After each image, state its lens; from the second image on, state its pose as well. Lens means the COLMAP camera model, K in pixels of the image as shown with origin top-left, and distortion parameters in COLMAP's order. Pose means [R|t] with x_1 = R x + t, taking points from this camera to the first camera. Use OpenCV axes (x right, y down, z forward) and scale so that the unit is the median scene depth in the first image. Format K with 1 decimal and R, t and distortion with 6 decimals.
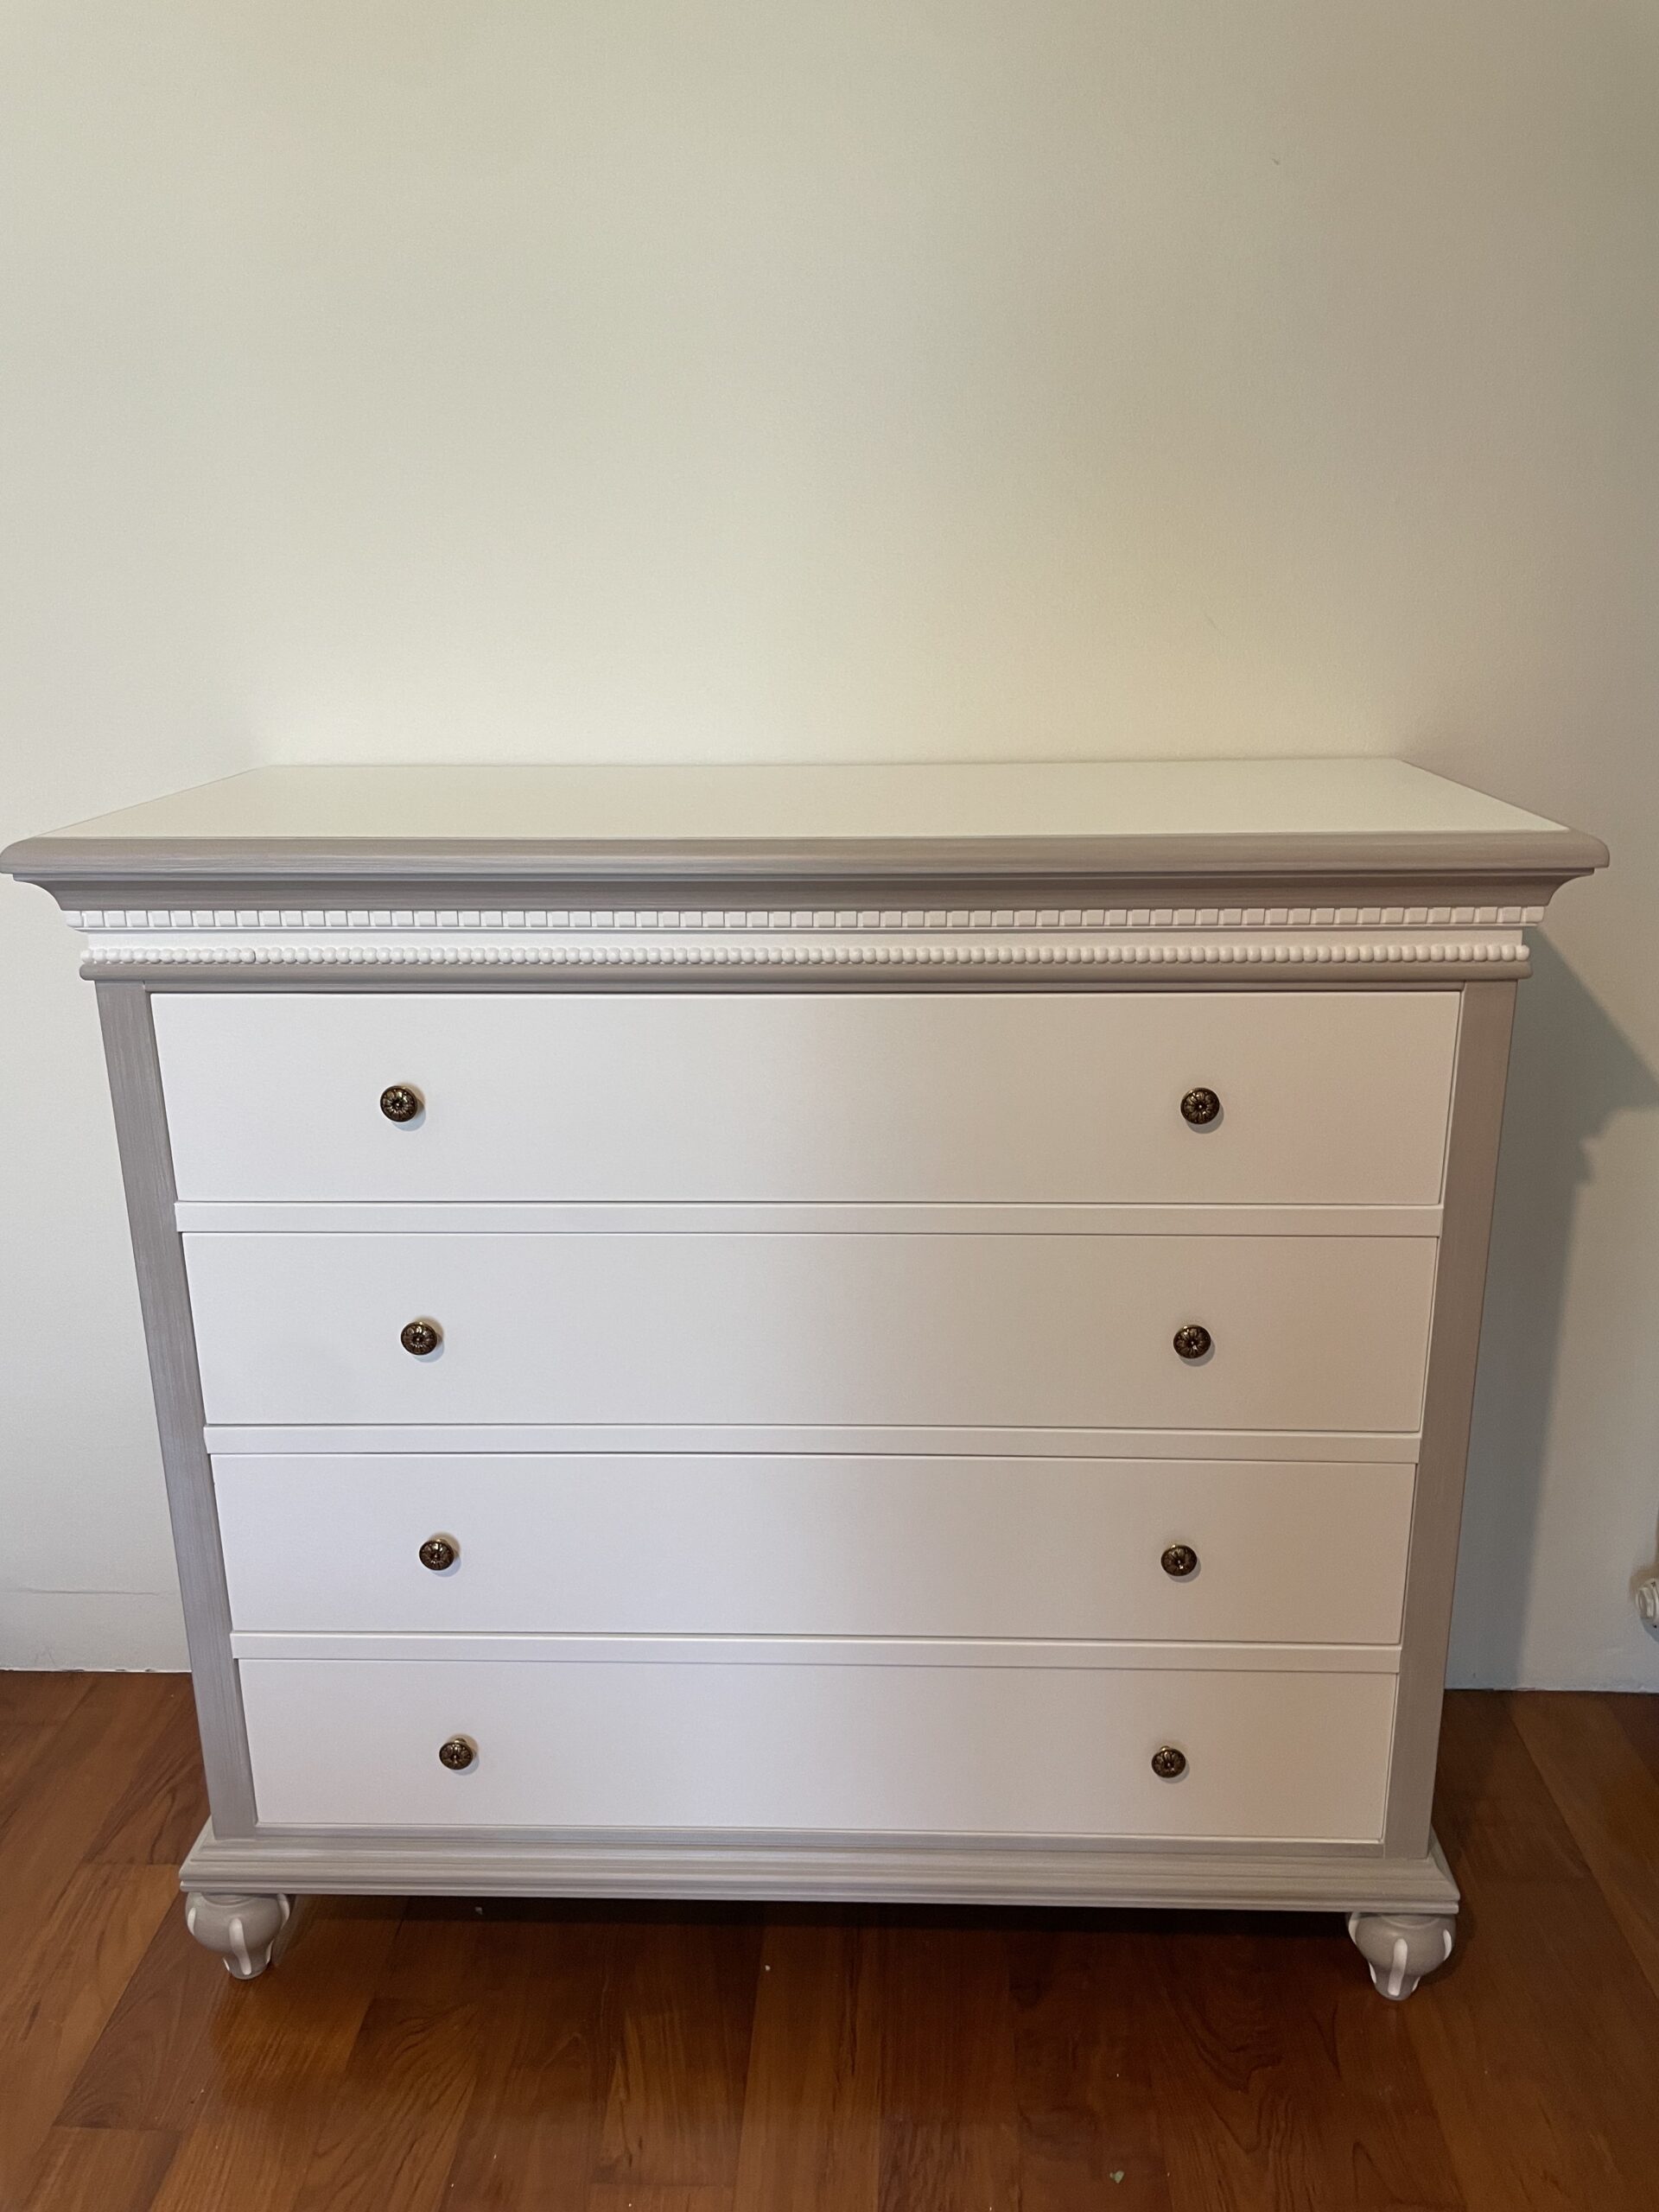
lens RADIAL K [[1681.6, 0, 828.9], [0, 1681.6, 1089.5], [0, 0, 1]] dist [0.077524, -0.123605]
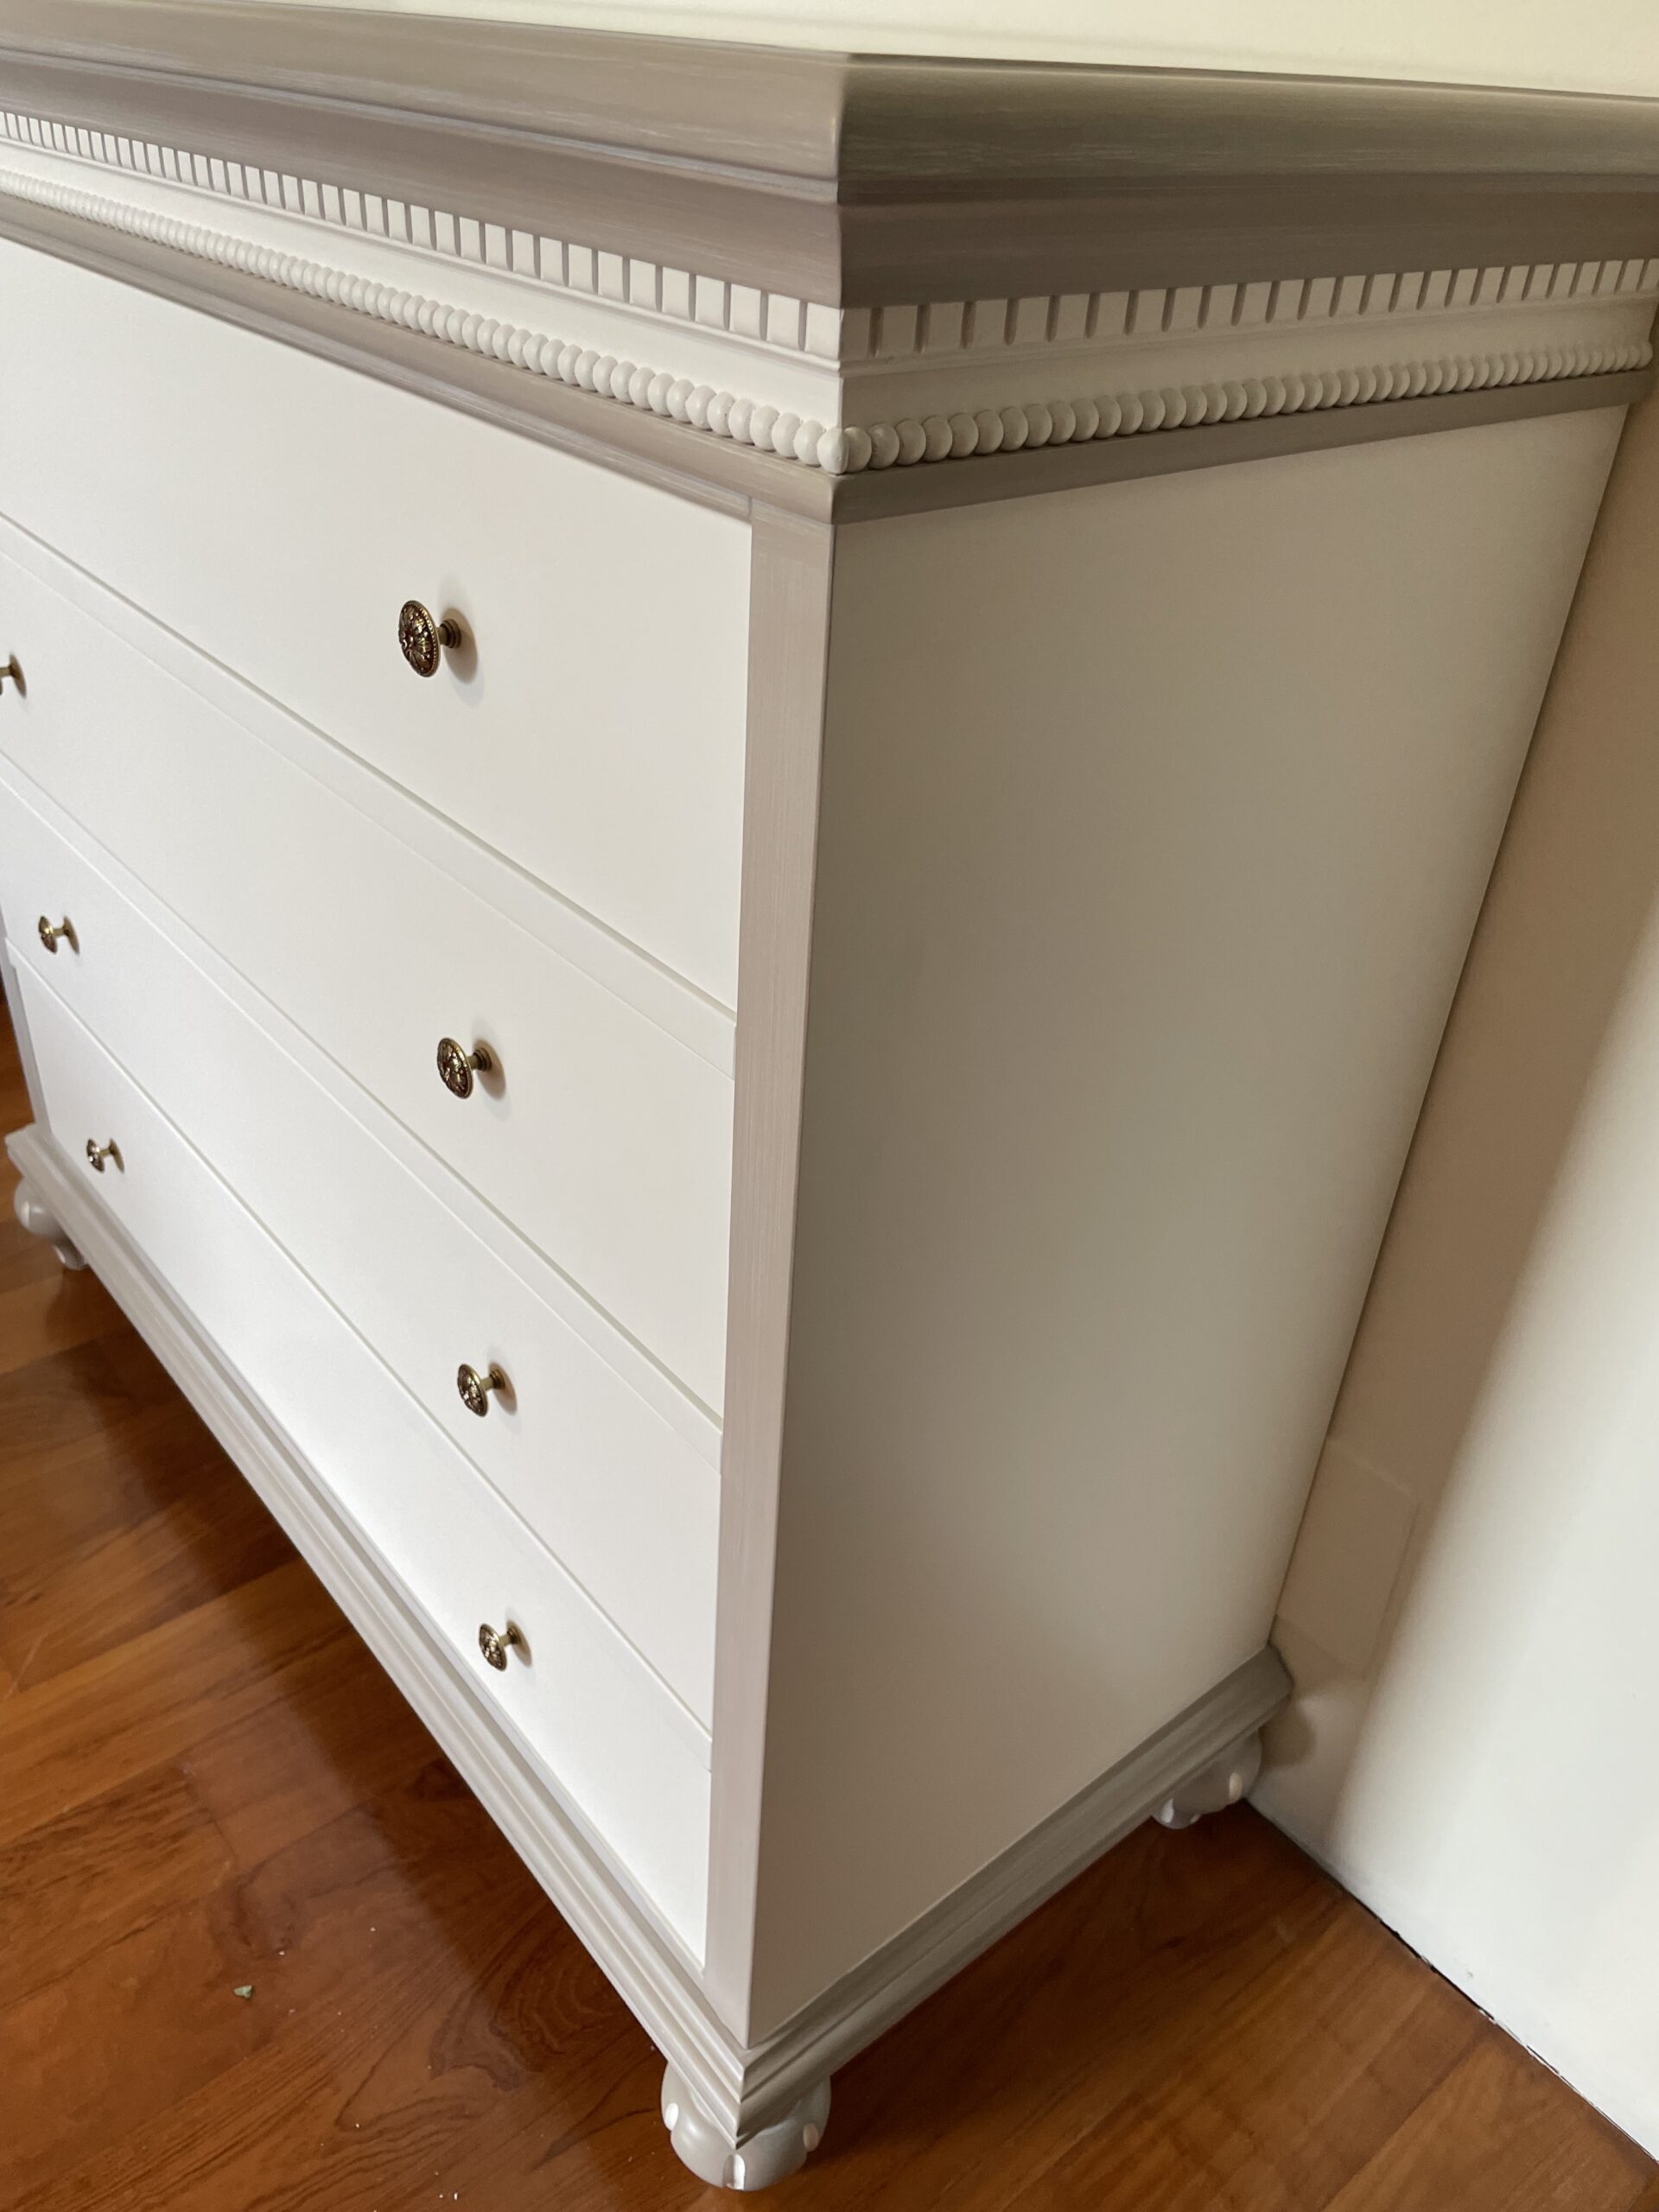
lens RADIAL K [[1681.6, 0, 828.9], [0, 1681.6, 1089.5], [0, 0, 1]] dist [0.077524, -0.123605]
pose [[0.668291, 0.438278, -0.601082, 0.594999], [-0.276980, 0.896517, 0.345744, -0.070613], [0.690412, -0.064570, 0.720529, 0.620800]]
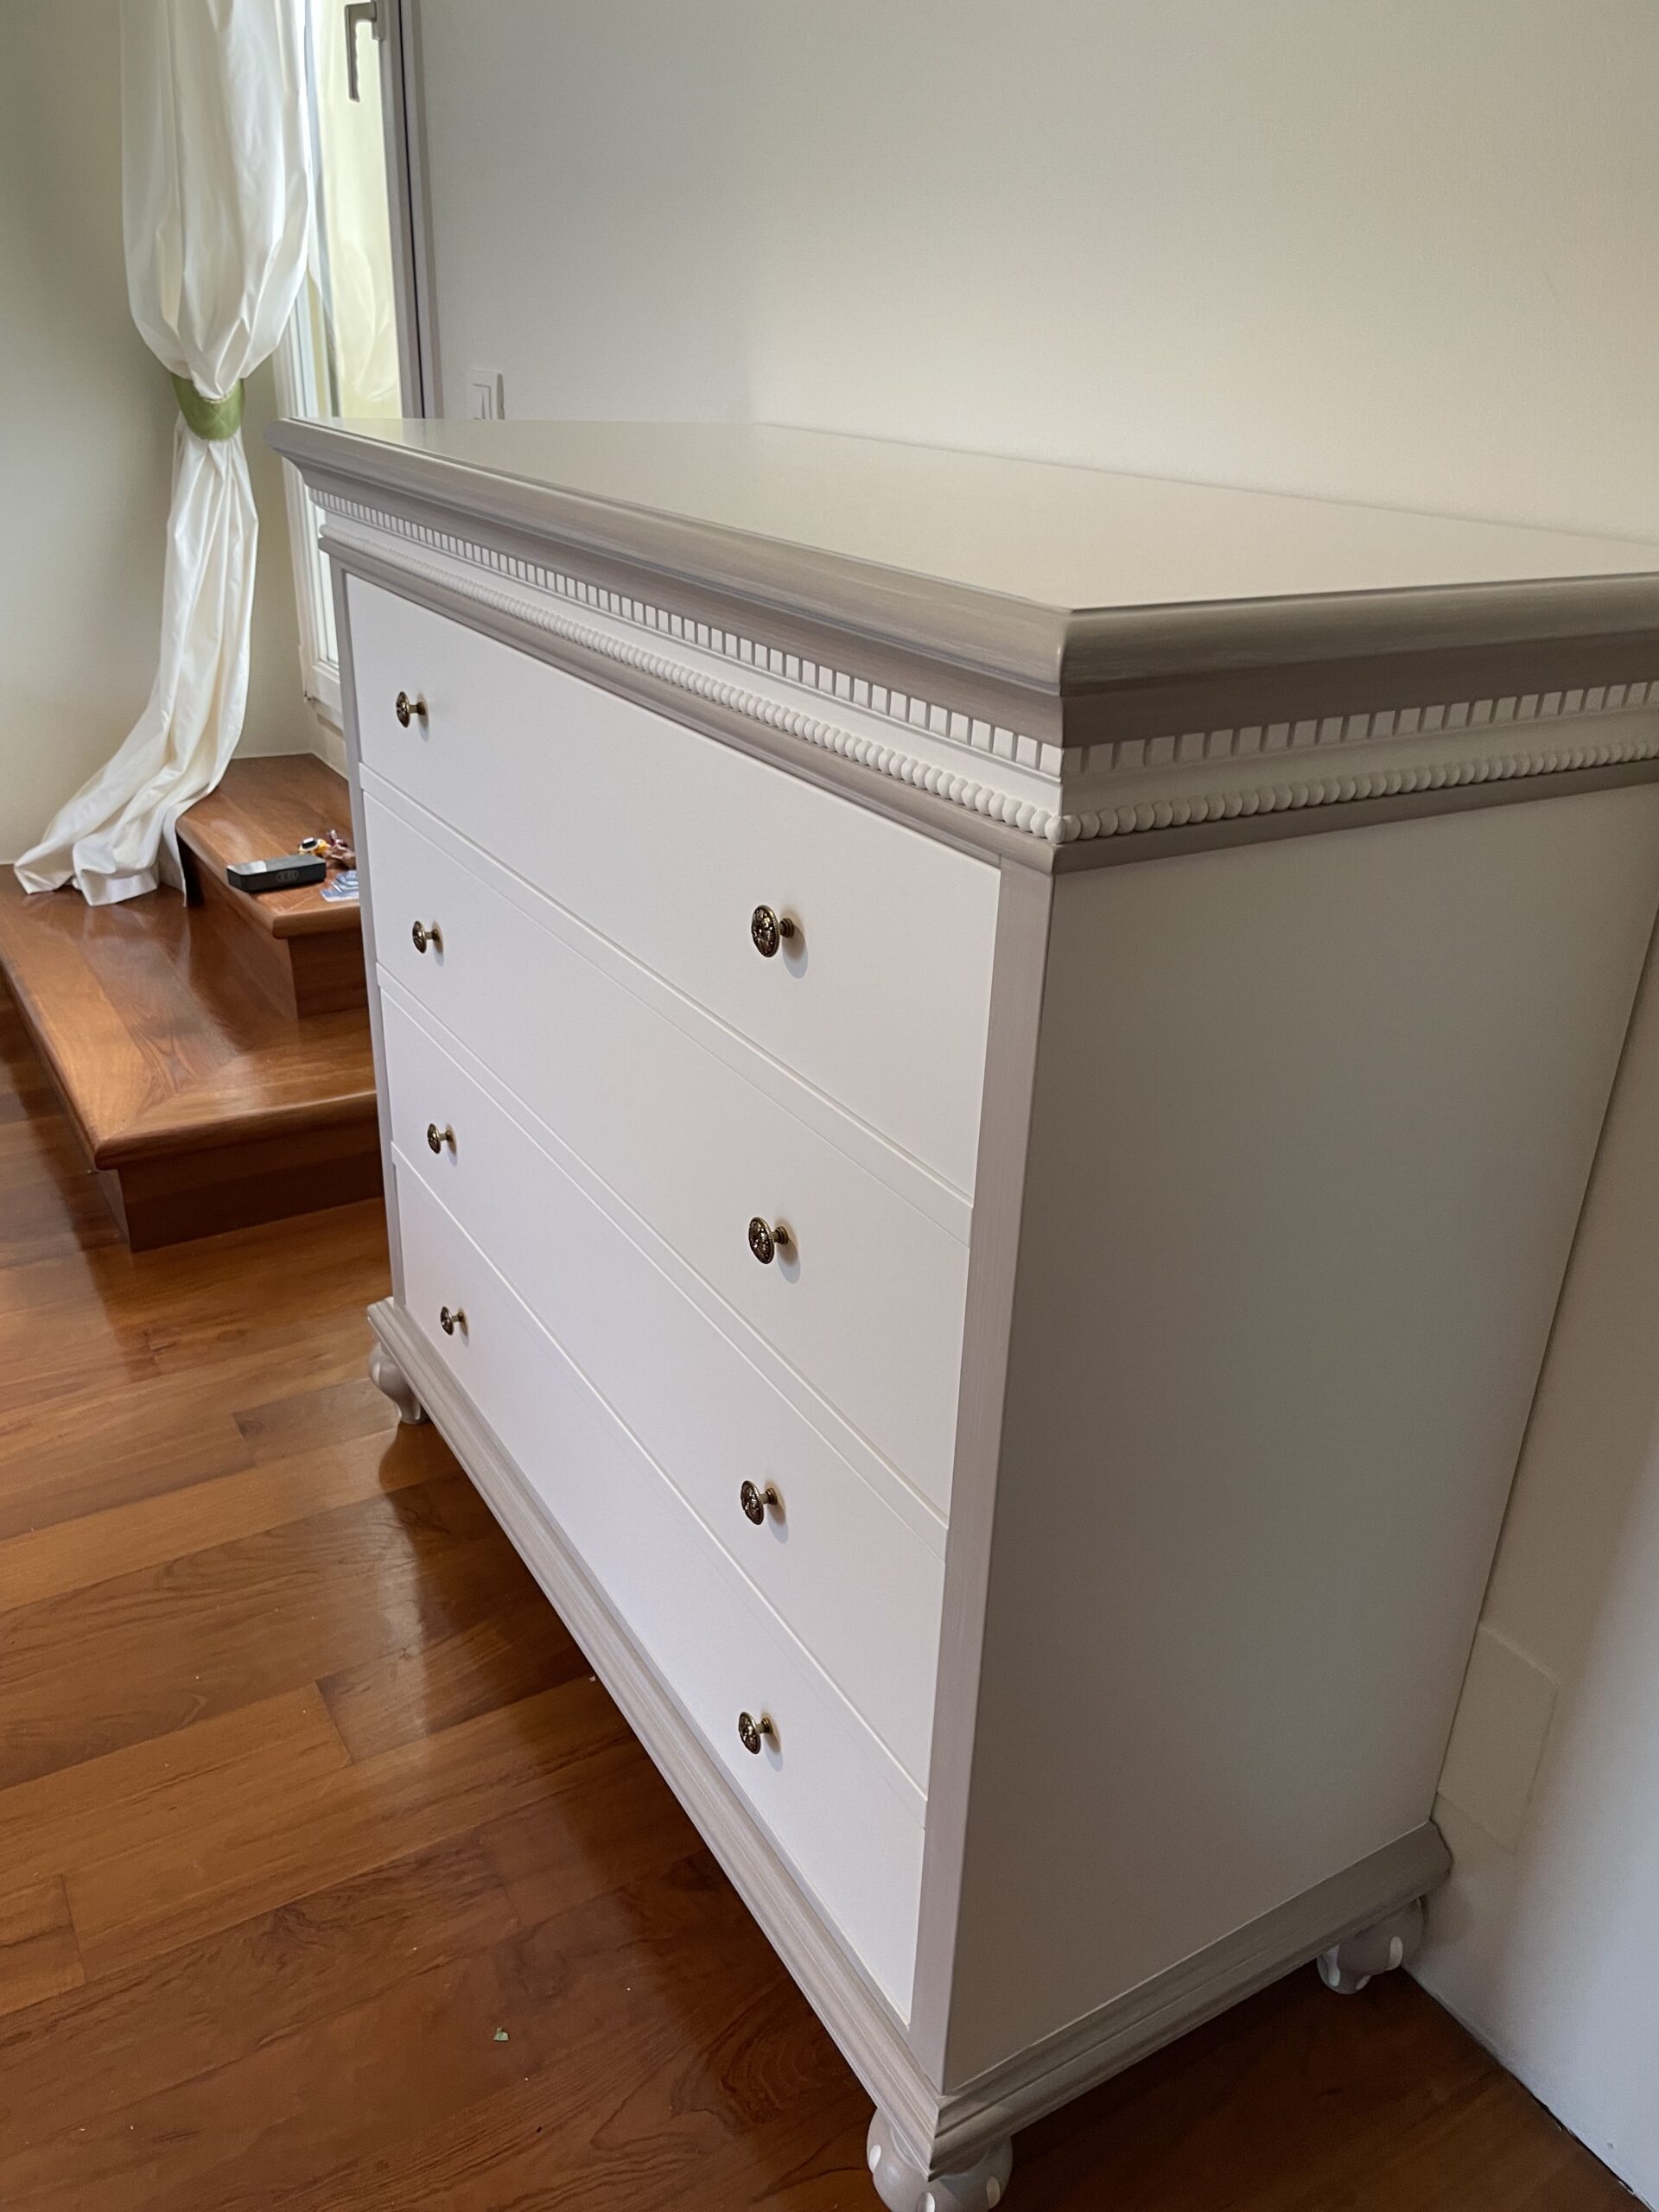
lens RADIAL K [[1691.2, 0, 818.1], [0, 1691.2, 1121.9], [0, 0, 1]] dist [0.086597, -0.123733]
pose [[0.544250, 0.382987, -0.746400, 0.716663], [-0.279438, 0.921665, 0.269161, -0.103735], [0.791016, 0.062082, 0.608638, 0.507391]]
